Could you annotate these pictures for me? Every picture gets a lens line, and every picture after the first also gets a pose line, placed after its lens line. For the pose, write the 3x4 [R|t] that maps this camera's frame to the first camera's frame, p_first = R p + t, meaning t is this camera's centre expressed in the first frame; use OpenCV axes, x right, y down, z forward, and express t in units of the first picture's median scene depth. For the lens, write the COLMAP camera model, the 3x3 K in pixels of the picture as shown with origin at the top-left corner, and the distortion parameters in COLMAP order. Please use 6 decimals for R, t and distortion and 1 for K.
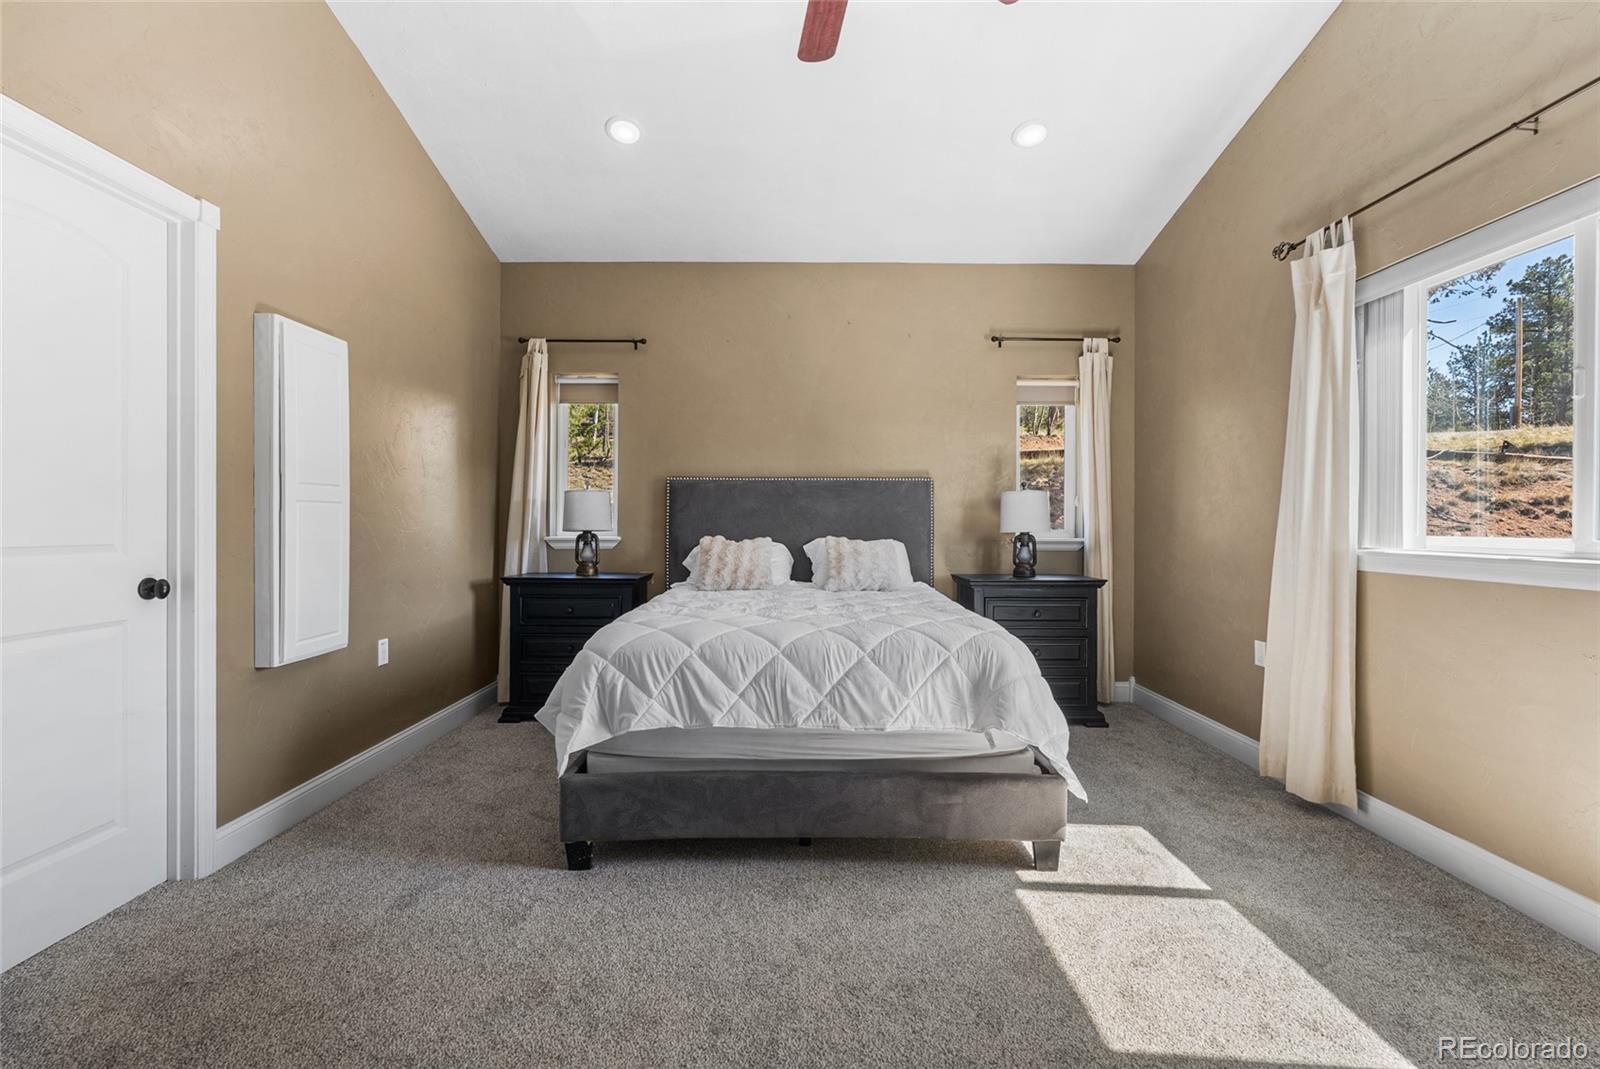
lens RADIAL K [[716.2, 0, 804.5], [0, 716.2, 527.2], [0, 0, 1]] dist [-0.004776, -0.000087]
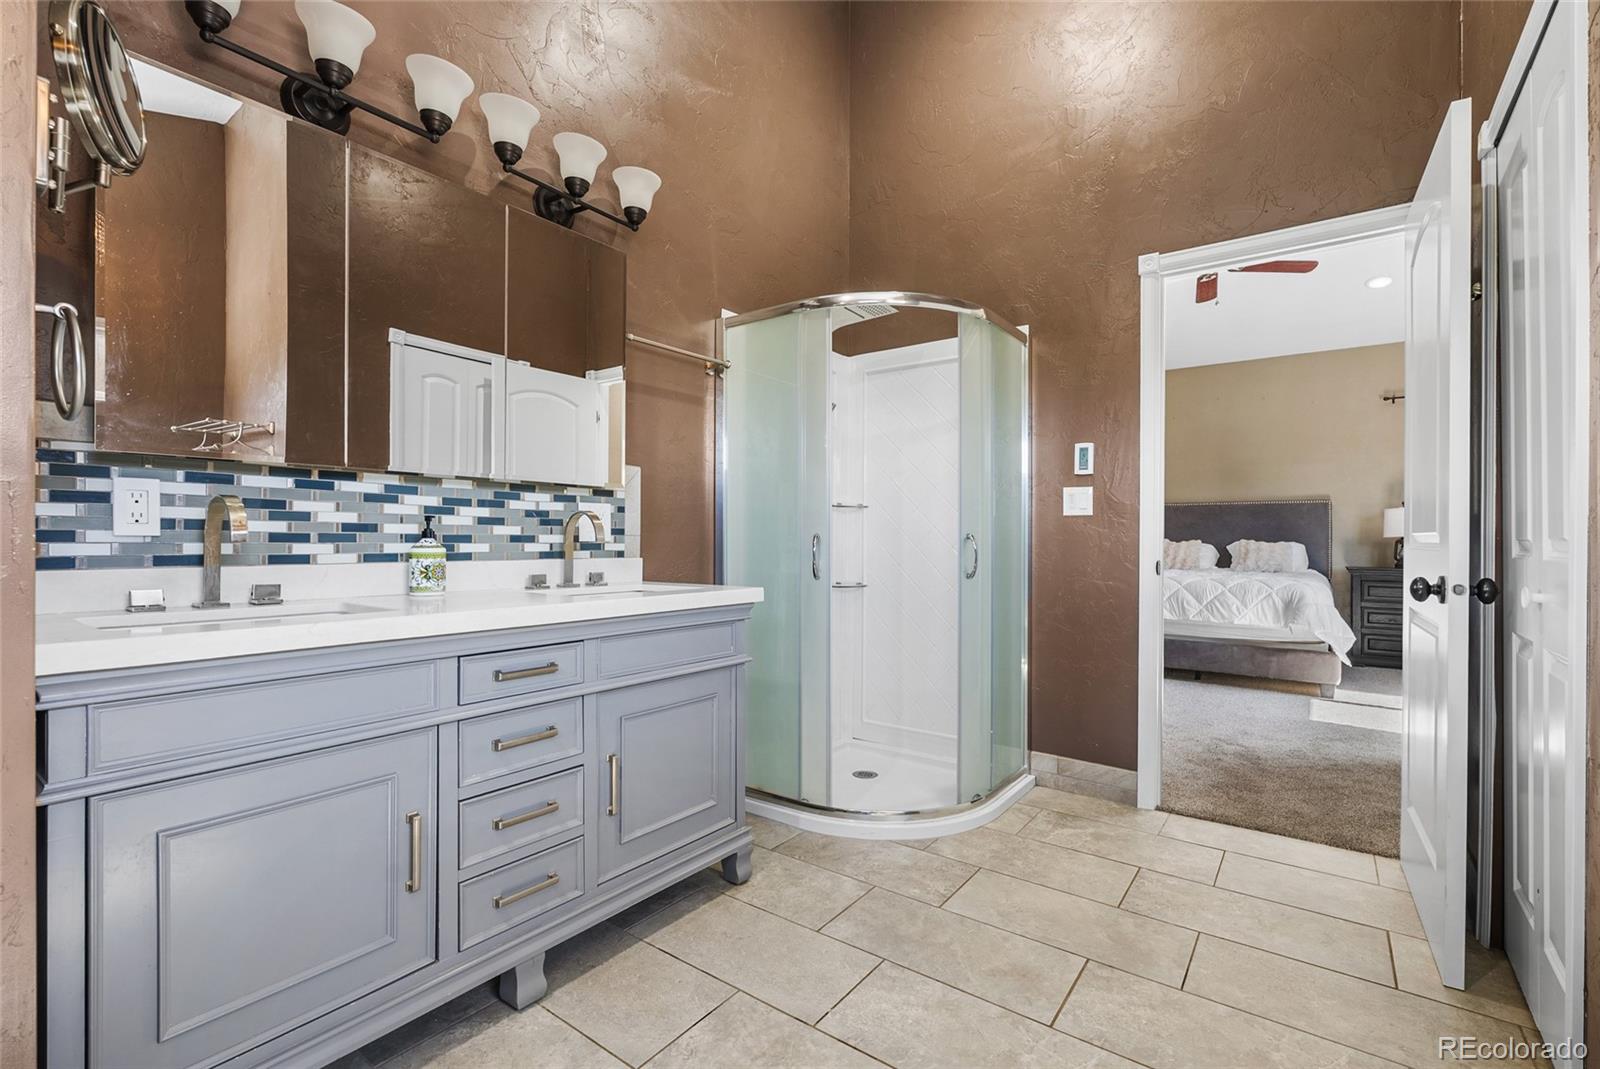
lens RADIAL K [[707.6, 0, 801.5], [0, 707.6, 536.7], [0, 0, 1]] dist [-0.005925, 0.000649]
pose [[0.795090, -0.001059, -0.606490, 0.313318], [-0.006336, 0.999929, -0.010051, 0.042831], [0.606458, 0.011835, 0.795028, -1.281057]]
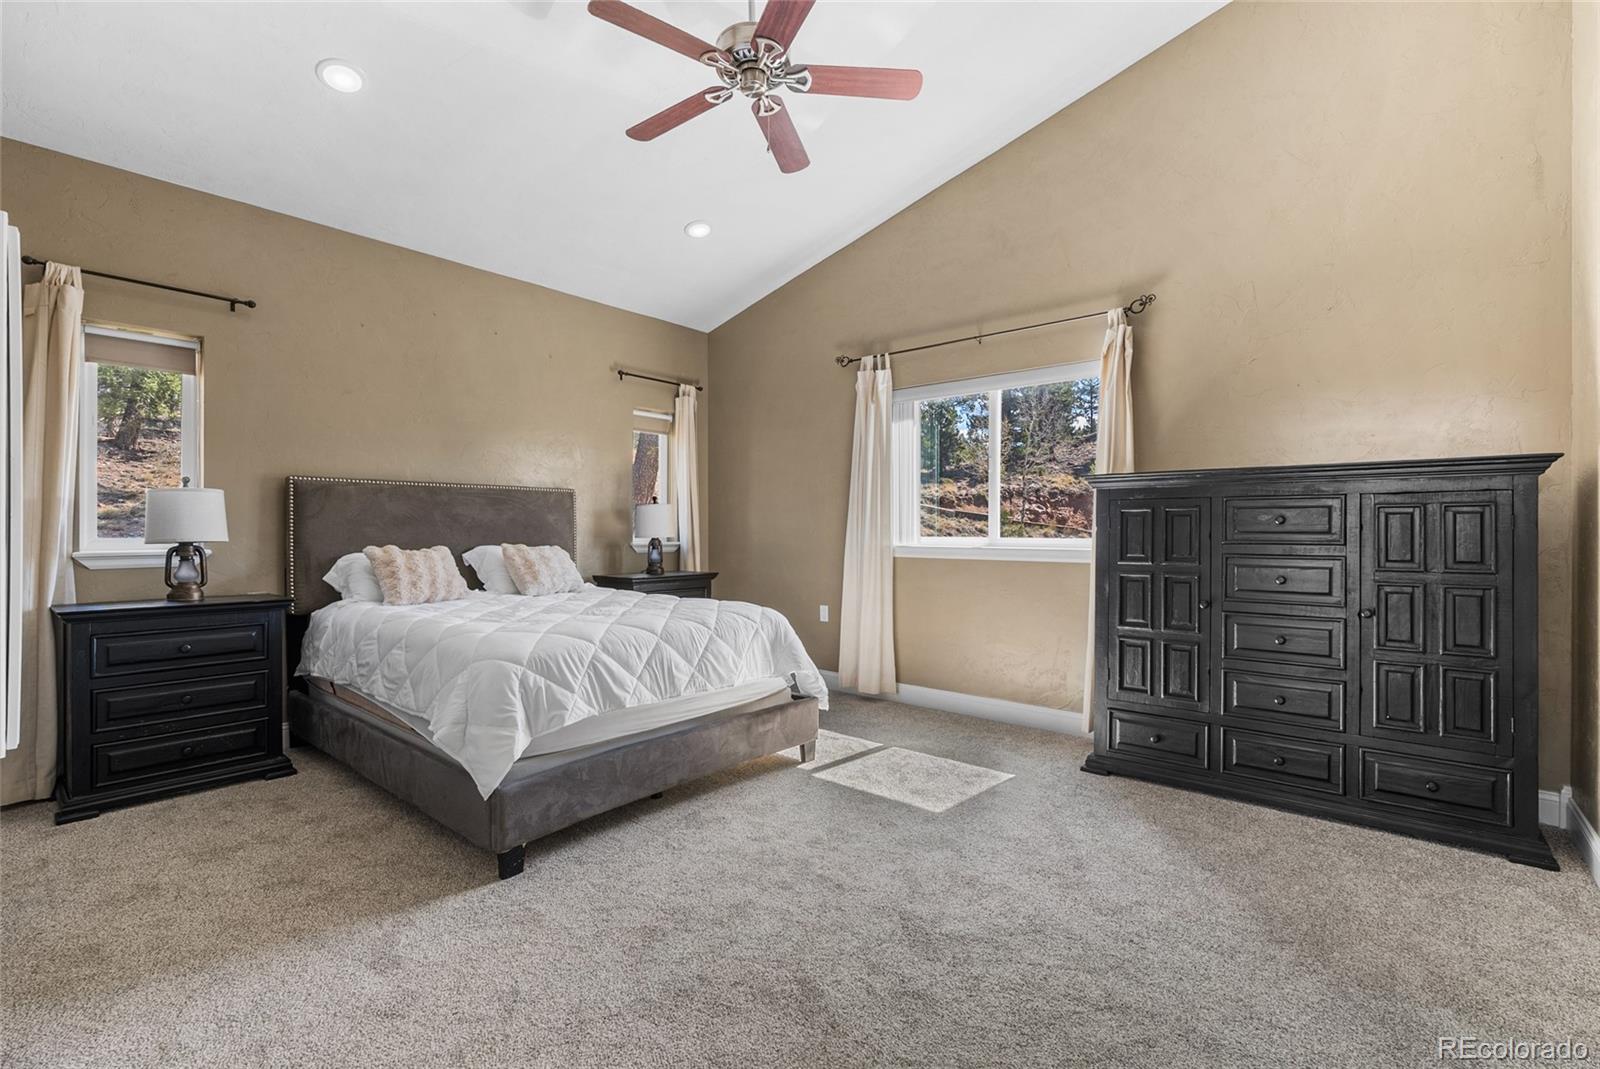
lens RADIAL K [[707.6, 0, 801.5], [0, 707.6, 536.7], [0, 0, 1]] dist [-0.005925, 0.000649]
pose [[0.652518, -0.010303, 0.757703, -0.681288], [0.006587, 0.999947, 0.007925, -0.003998], [-0.757744, -0.000180, 0.652552, 0.034982]]
